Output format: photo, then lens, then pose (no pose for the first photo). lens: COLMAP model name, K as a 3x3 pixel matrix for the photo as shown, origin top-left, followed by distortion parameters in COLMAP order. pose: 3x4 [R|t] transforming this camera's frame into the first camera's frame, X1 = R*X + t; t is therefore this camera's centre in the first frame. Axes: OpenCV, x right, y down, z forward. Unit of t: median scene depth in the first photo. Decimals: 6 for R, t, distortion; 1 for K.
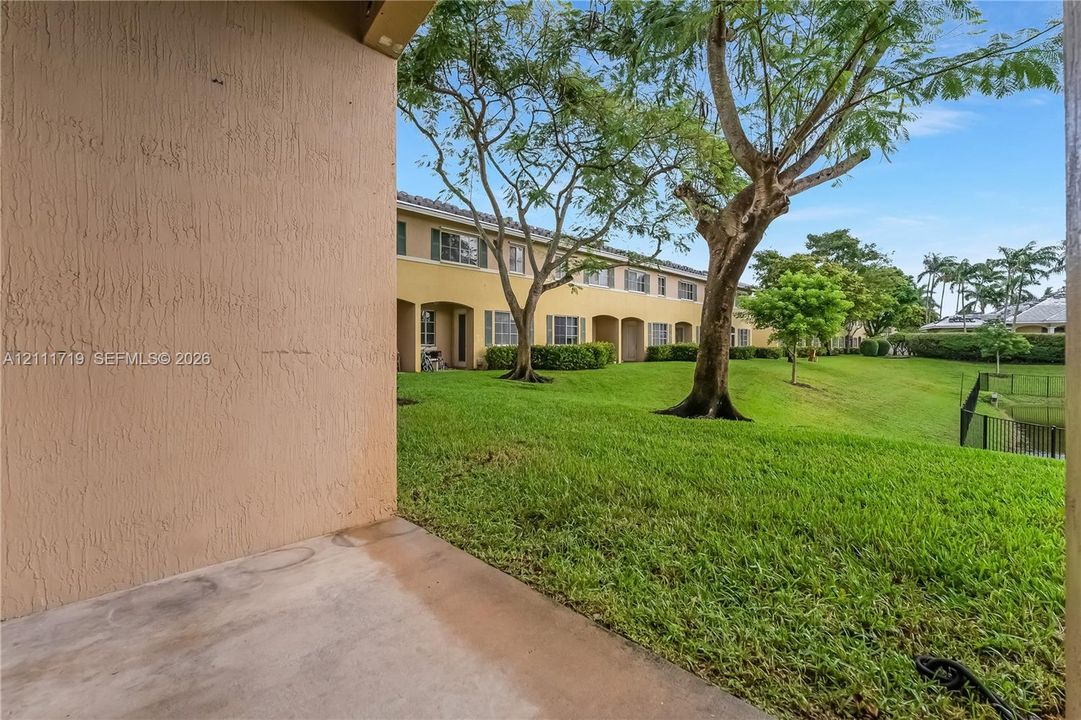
lens RADIAL K [[476.7, 0, 540.5], [0, 476.7, 360.0], [0, 0, 1]] dist [-0.003296, -0.000460]
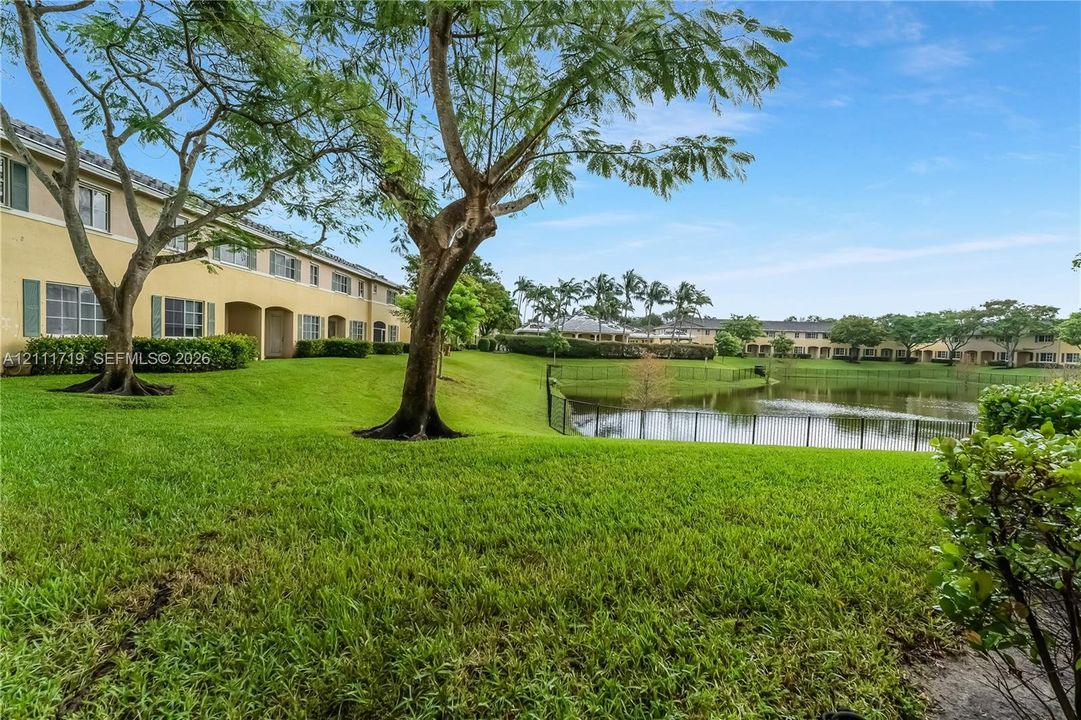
lens RADIAL K [[437.1, 0, 540.5], [0, 437.1, 360.0], [0, 0, 1]] dist [-0.001807, -0.000970]
pose [[0.695319, -0.003906, 0.718690, -0.061172], [-0.024090, 0.999297, 0.028737, -0.034129], [-0.718297, -0.037294, 0.694736, 0.126578]]
